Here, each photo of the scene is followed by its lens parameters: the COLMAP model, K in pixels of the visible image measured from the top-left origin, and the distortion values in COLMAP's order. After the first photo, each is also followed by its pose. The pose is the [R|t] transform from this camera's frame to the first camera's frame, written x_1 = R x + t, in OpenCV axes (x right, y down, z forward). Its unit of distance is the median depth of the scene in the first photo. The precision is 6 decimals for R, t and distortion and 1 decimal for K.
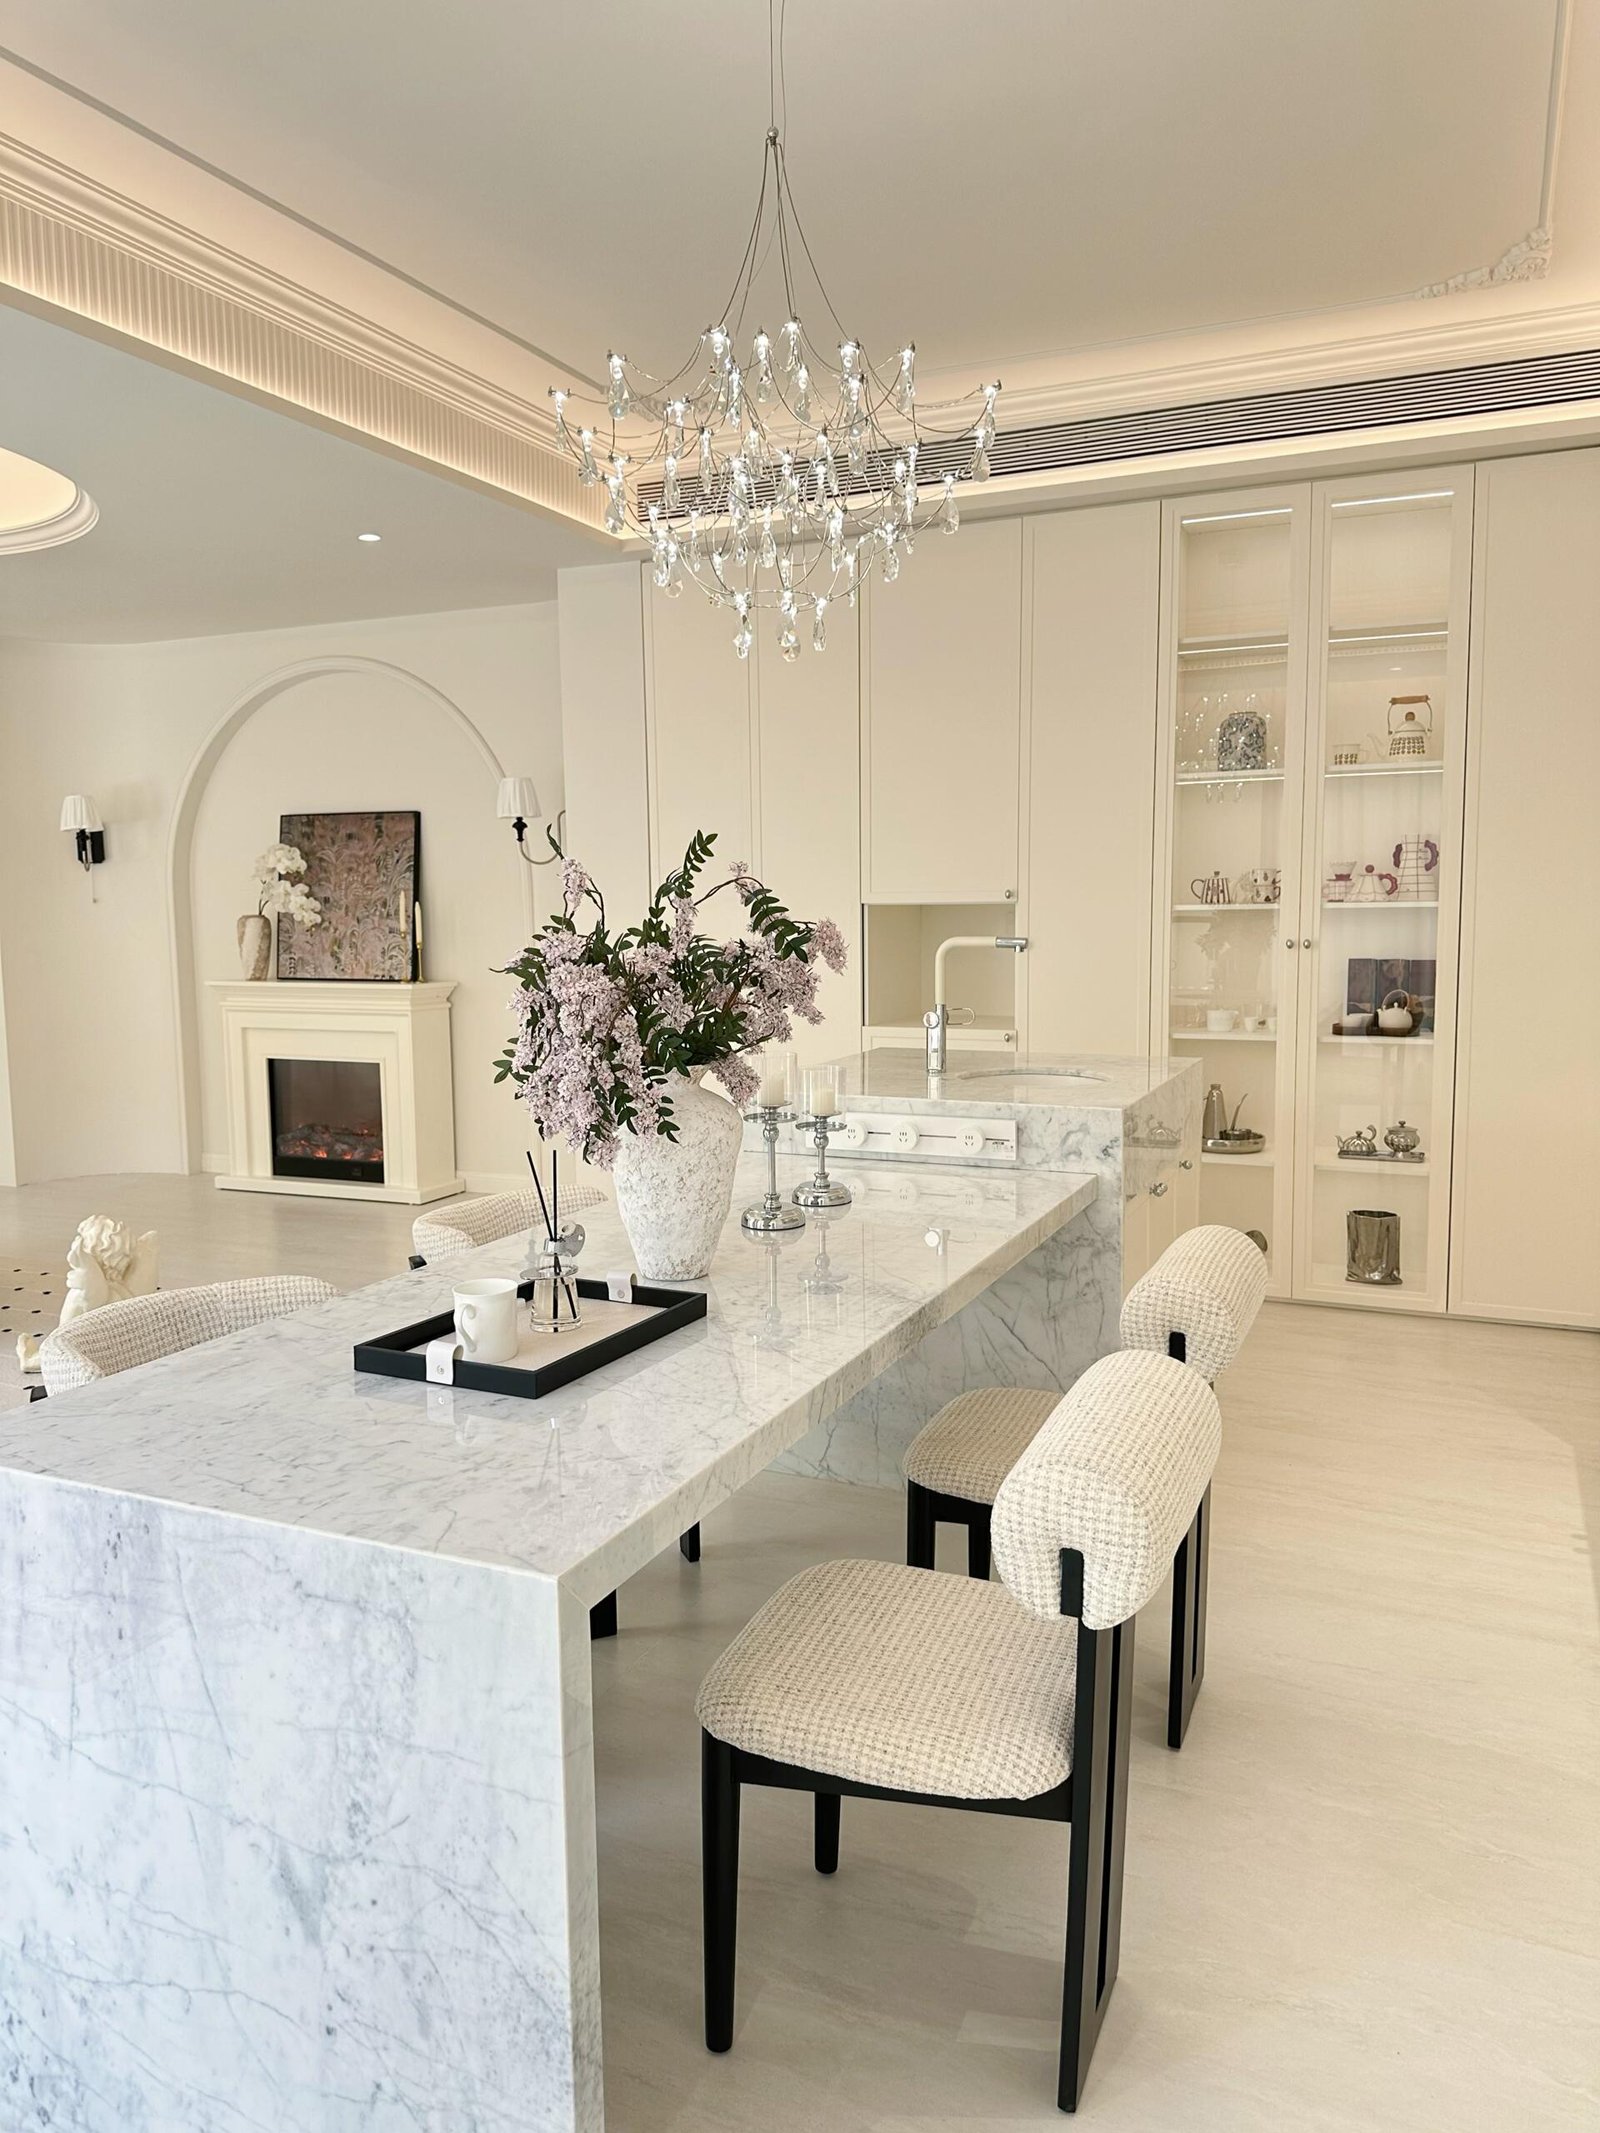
lens RADIAL K [[1503.6, 0, 798.4], [0, 1503.6, 1092.1], [0, 0, 1]] dist [0.098576, -0.167272]
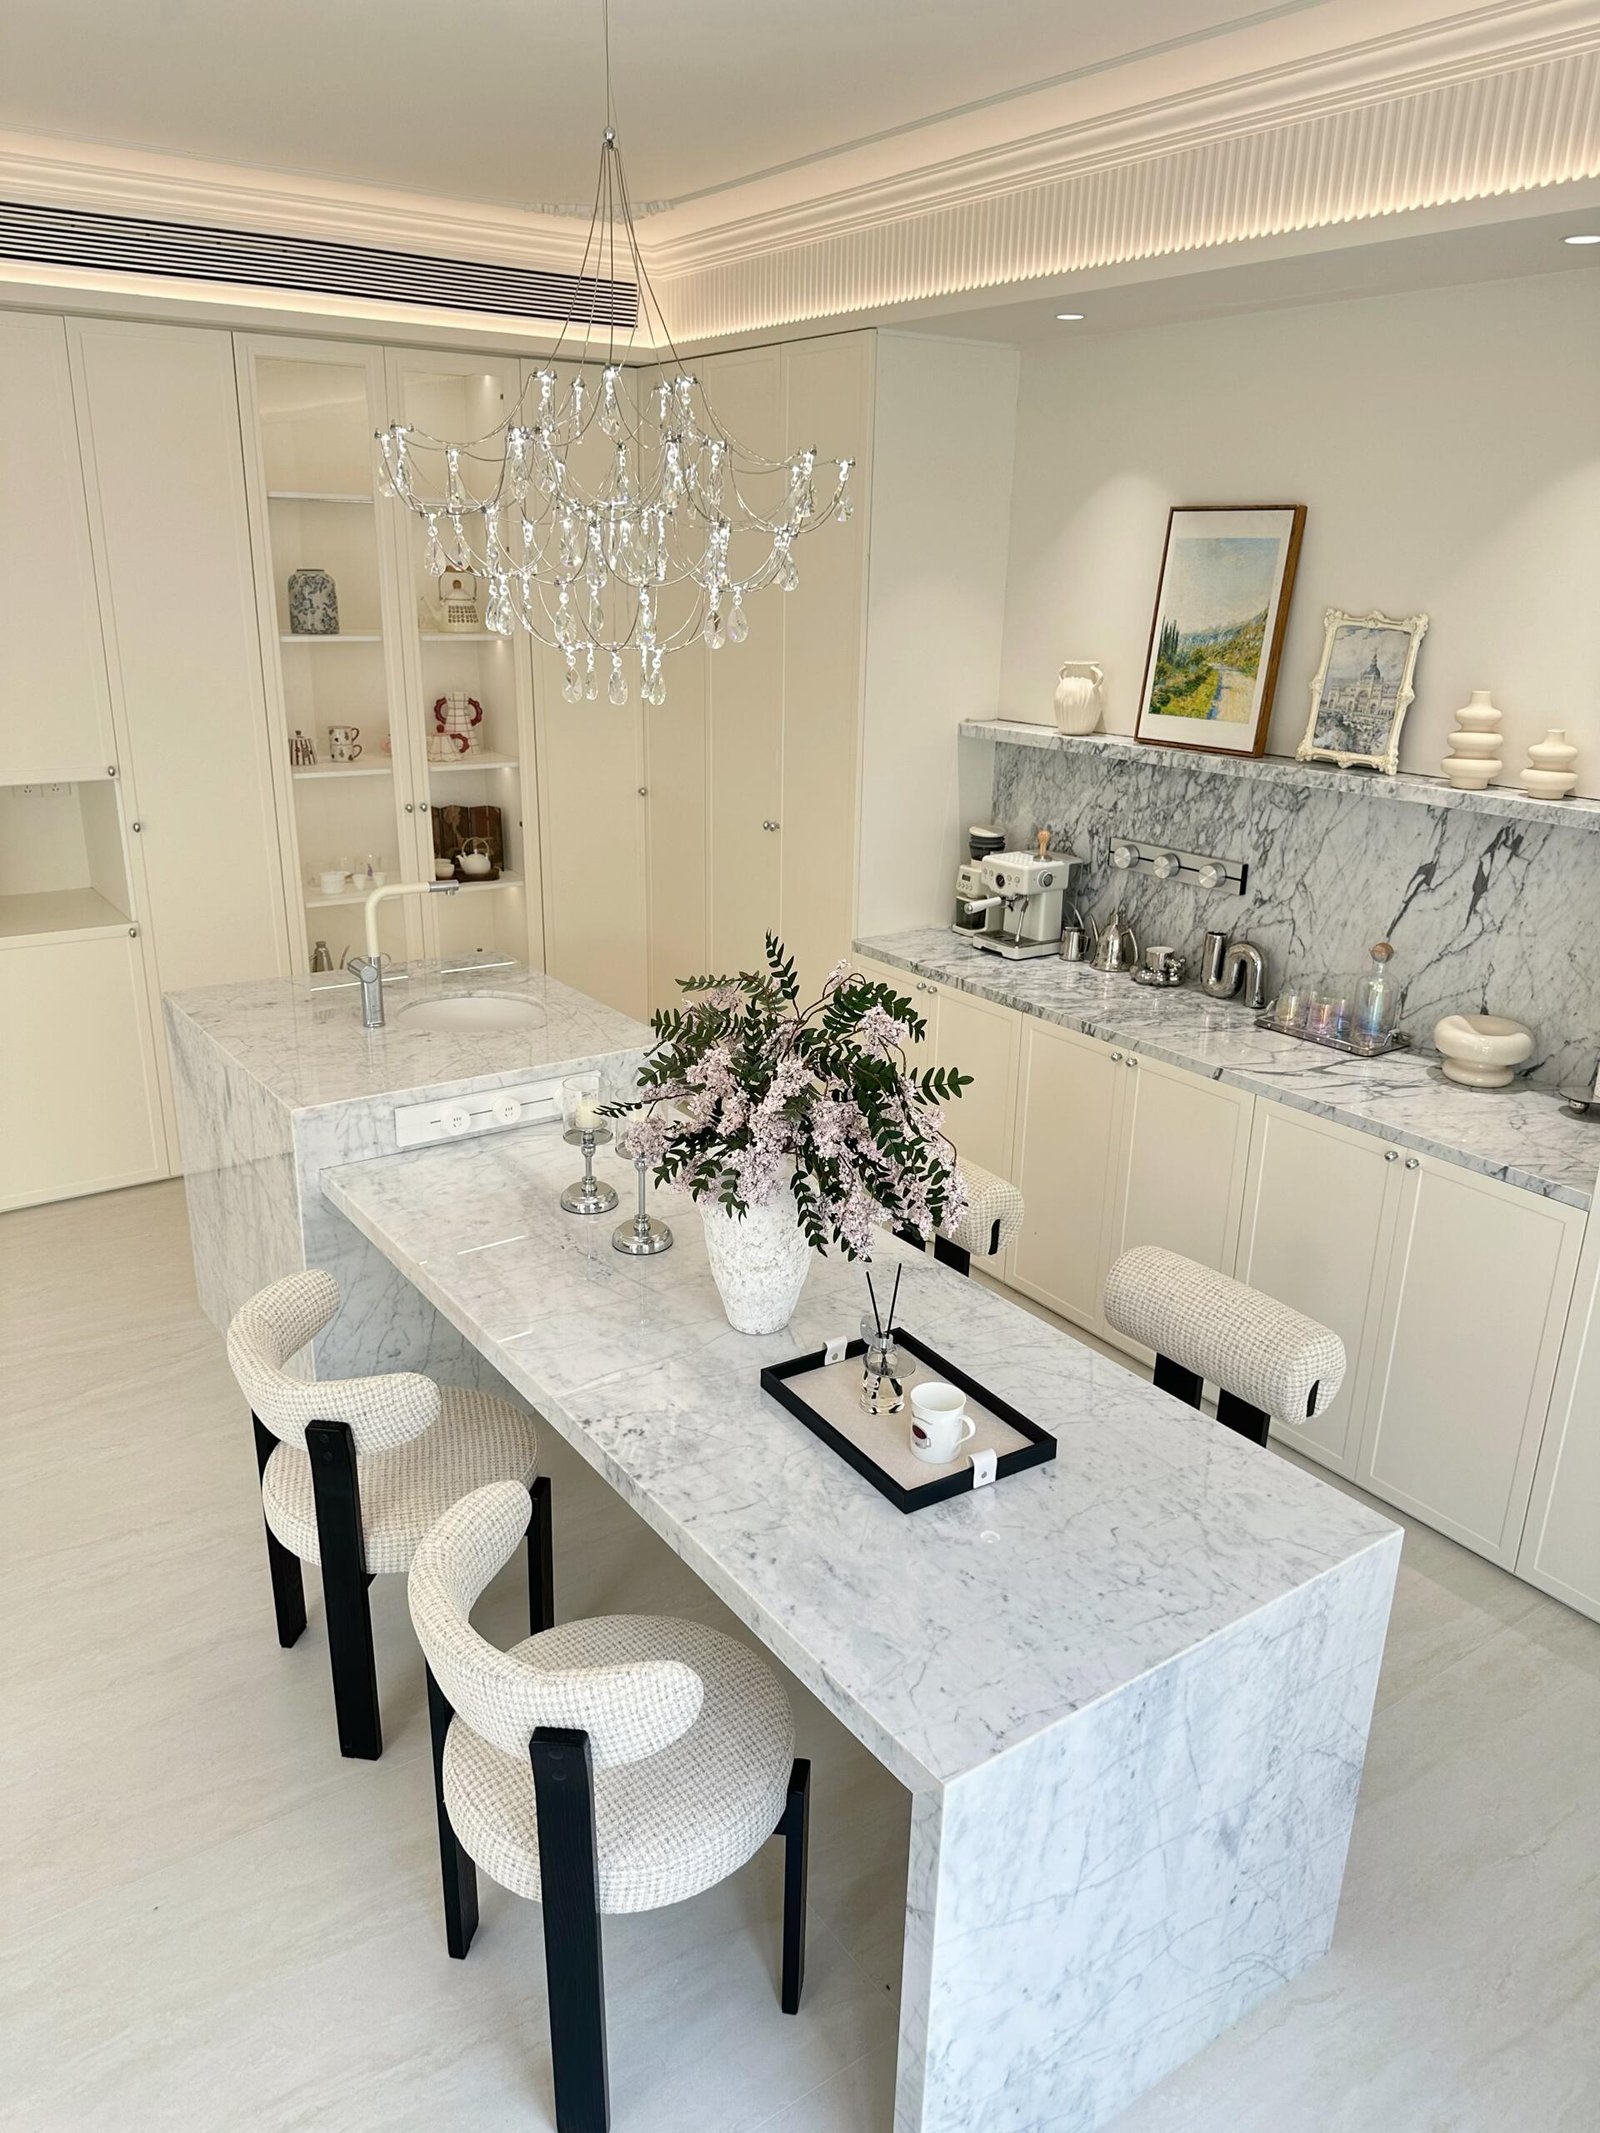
lens RADIAL K [[1503.6, 0, 798.4], [0, 1503.6, 1092.1], [0, 0, 1]] dist [0.098576, -0.167272]
pose [[0.510178, -0.265650, 0.818015, -0.458470], [0.081598, 0.961764, 0.261442, -0.161645], [-0.856189, -0.066634, 0.512347, 0.209162]]
